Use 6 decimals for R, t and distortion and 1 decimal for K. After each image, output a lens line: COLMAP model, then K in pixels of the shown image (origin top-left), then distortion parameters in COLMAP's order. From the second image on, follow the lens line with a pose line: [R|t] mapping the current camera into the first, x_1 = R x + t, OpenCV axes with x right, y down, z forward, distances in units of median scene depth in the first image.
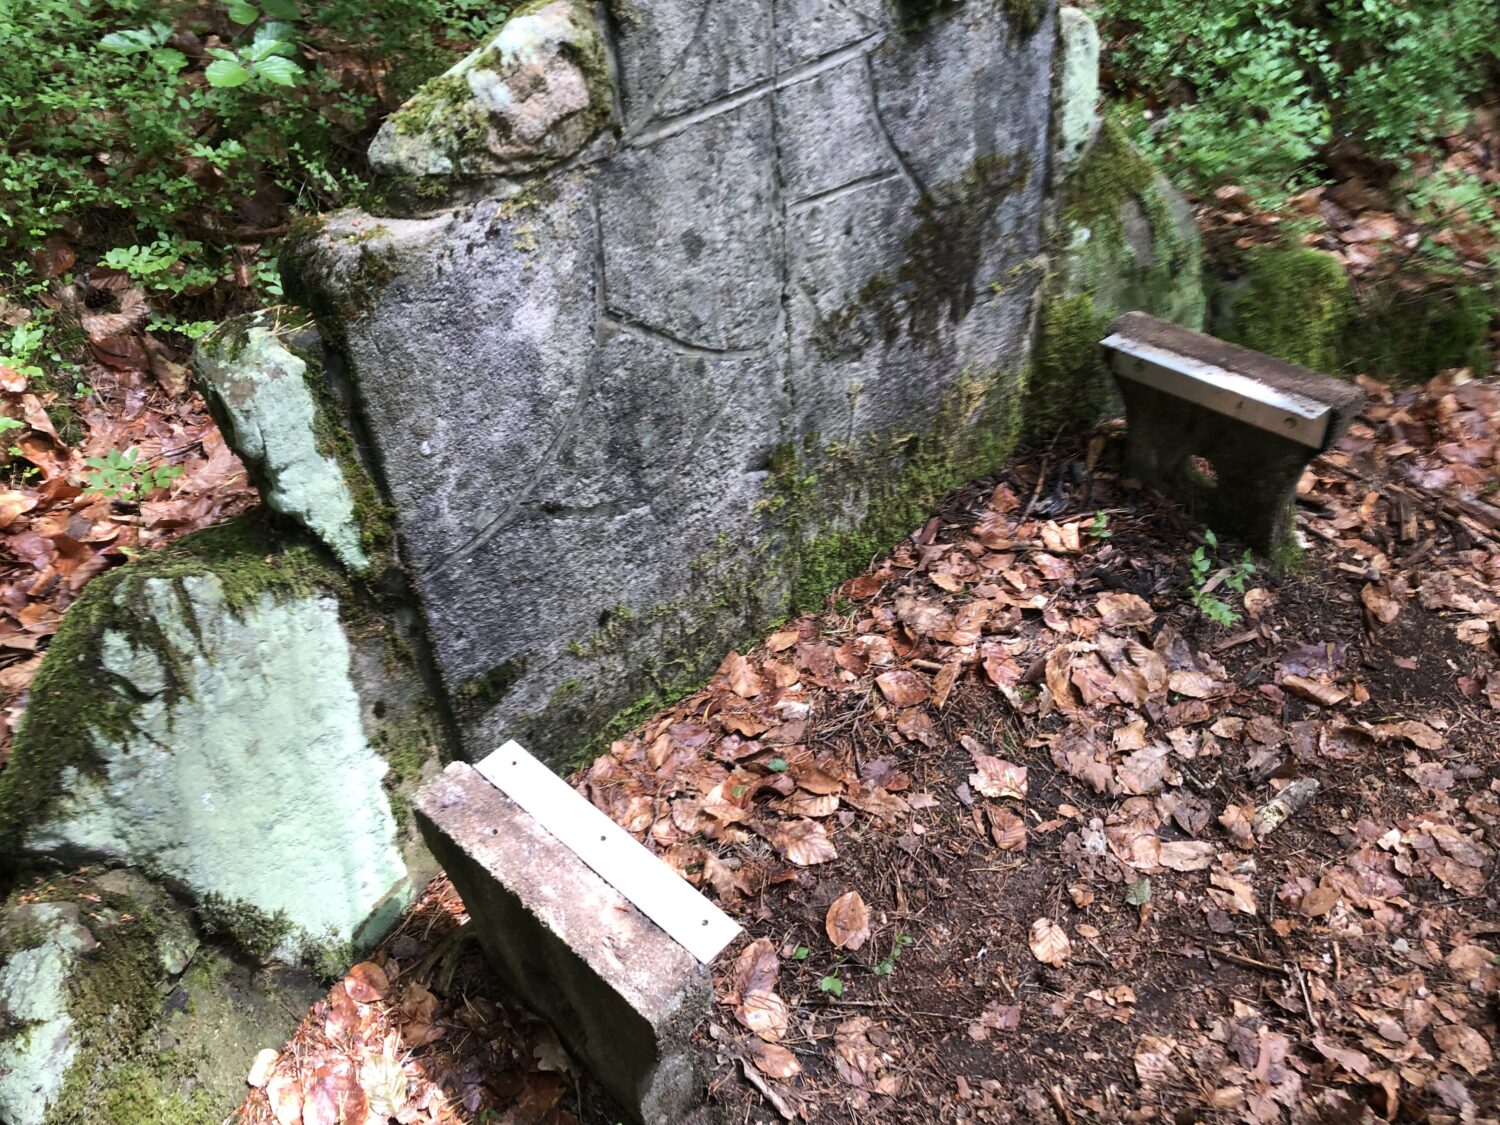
lens RADIAL K [[1230.9, 0, 745.2], [0, 1230.9, 573.0], [0, 0, 1]] dist [0.008104, 0.007925]
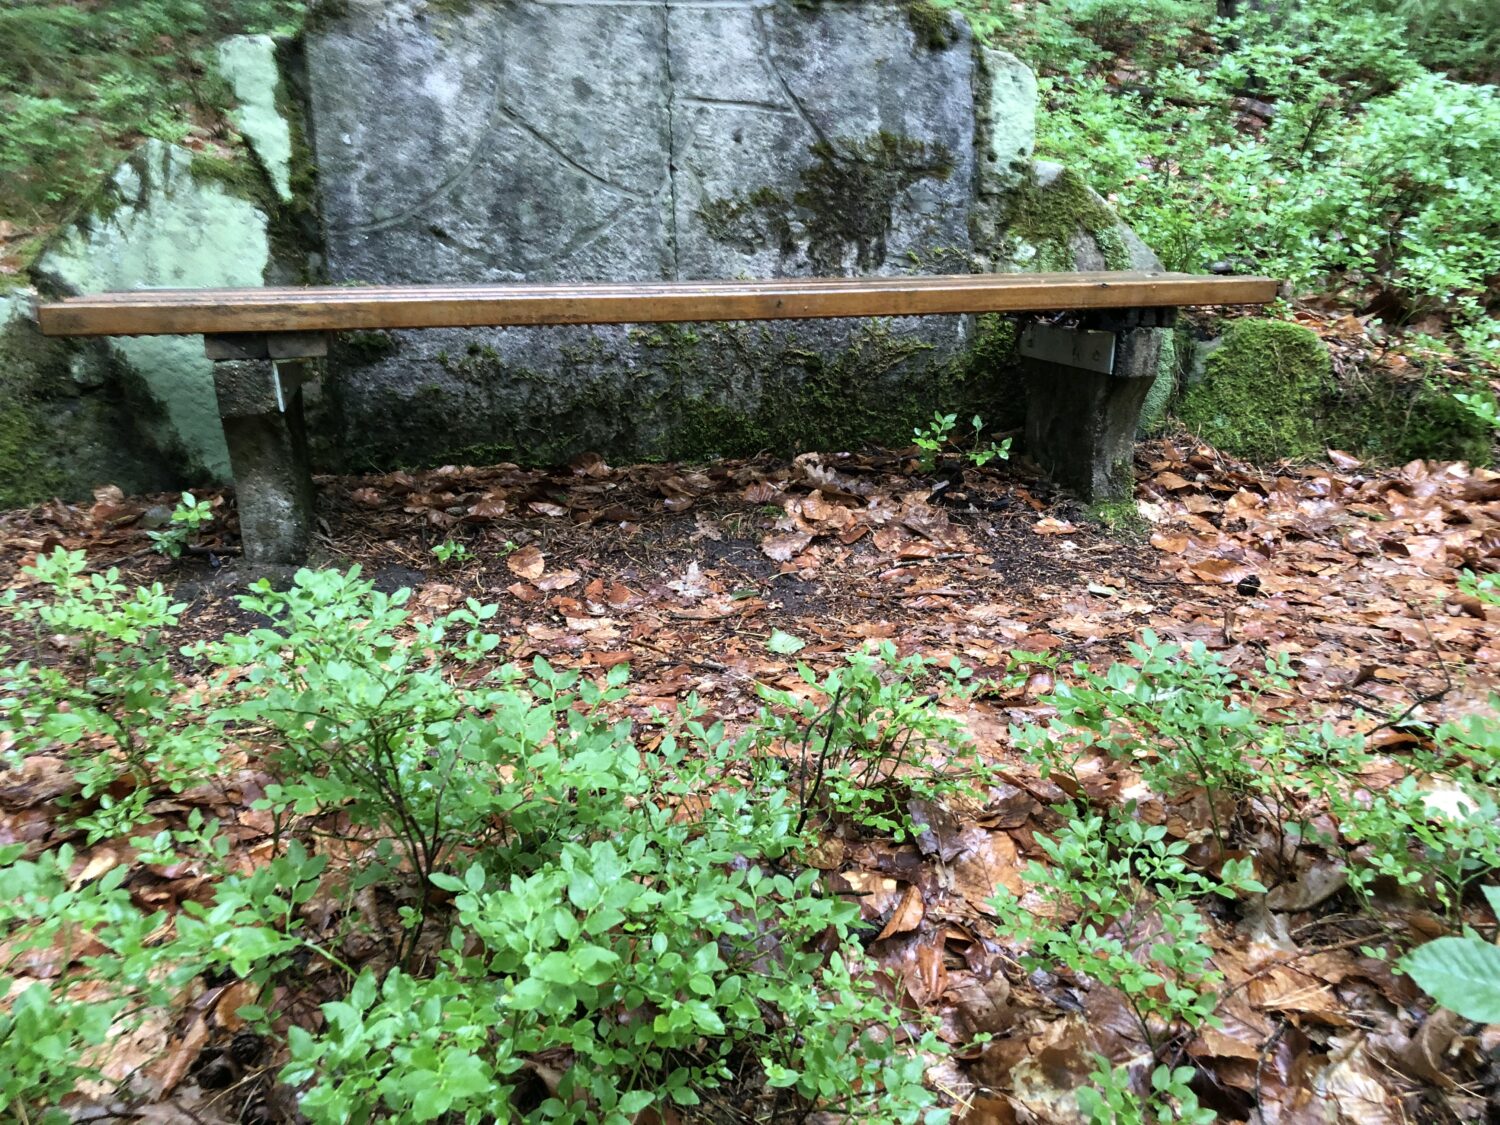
lens RADIAL K [[1230.9, 0, 760.1], [0, 1230.9, 562.7], [0, 0, 1]] dist [0.008104, 0.007925]
pose [[0.864586, 0.184879, -0.467237, 0.885265], [-0.345392, 0.894017, -0.285373, 0.555843], [0.364958, 0.408109, 0.836811, 0.069284]]
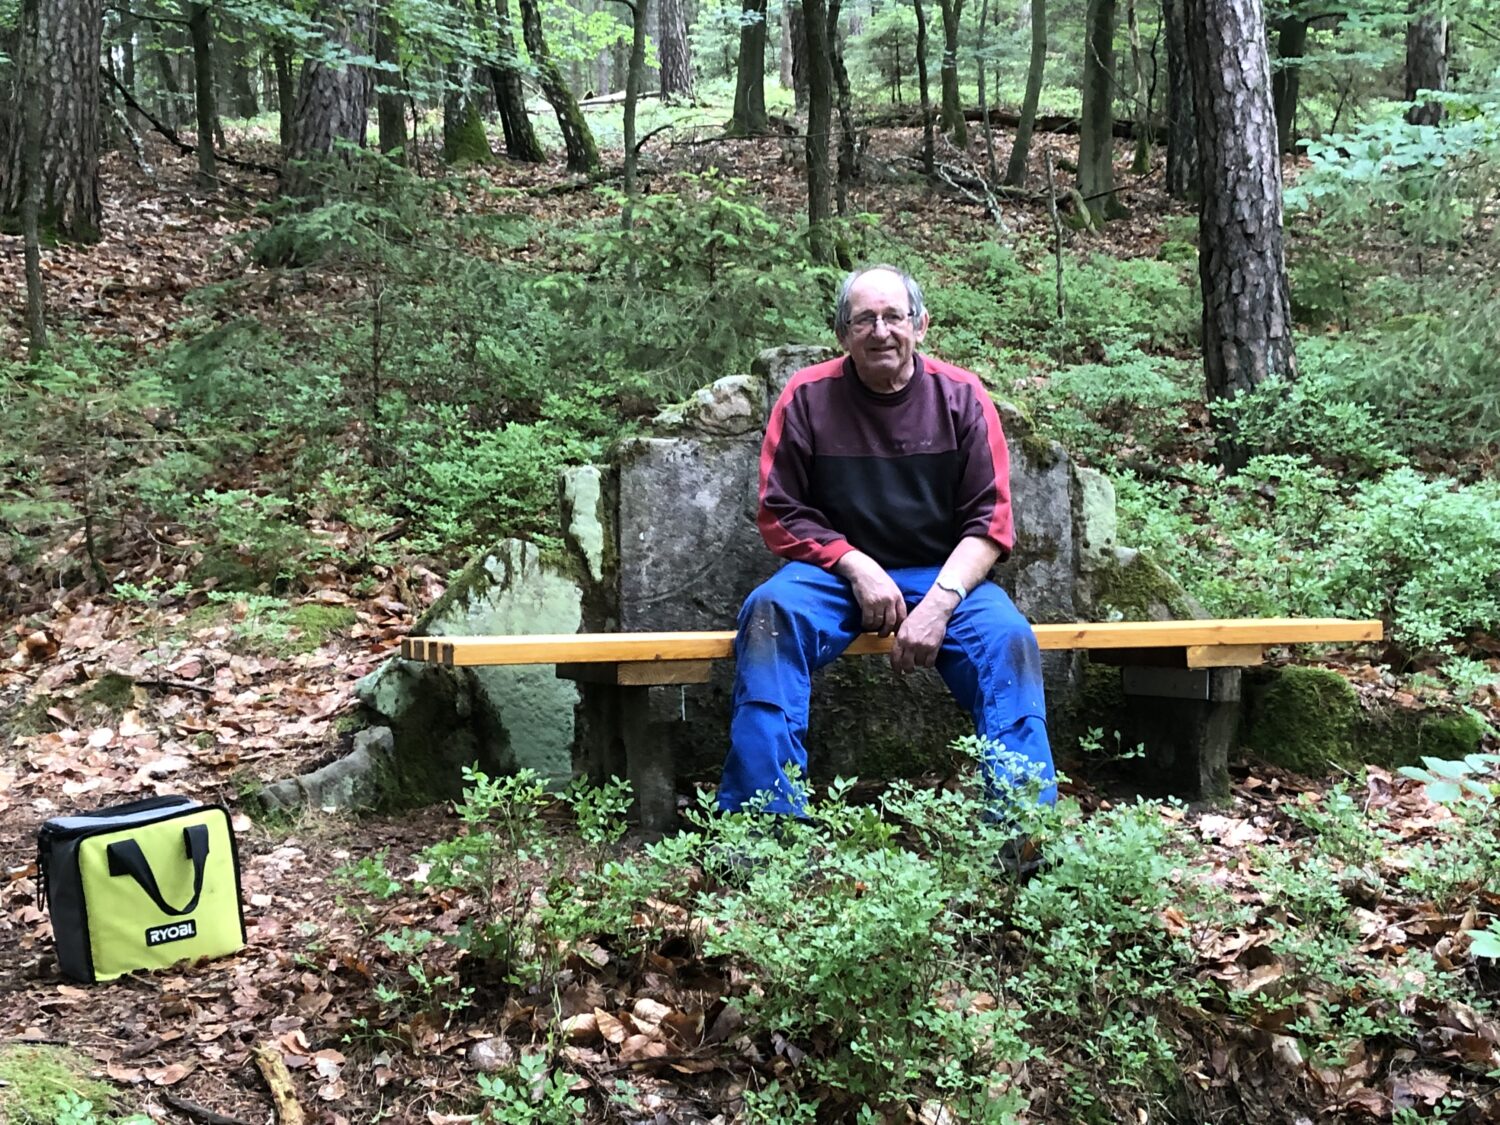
lens RADIAL K [[2027.1, 0, 750.8], [0, 2027.1, 562.0], [0, 0, 1]] dist [0.120075, 0.000000]
pose [[0.926794, 0.048298, -0.372453, 1.046744], [-0.267323, 0.781406, -0.563864, 1.587842], [0.263803, 0.622151, 0.737114, -1.297892]]
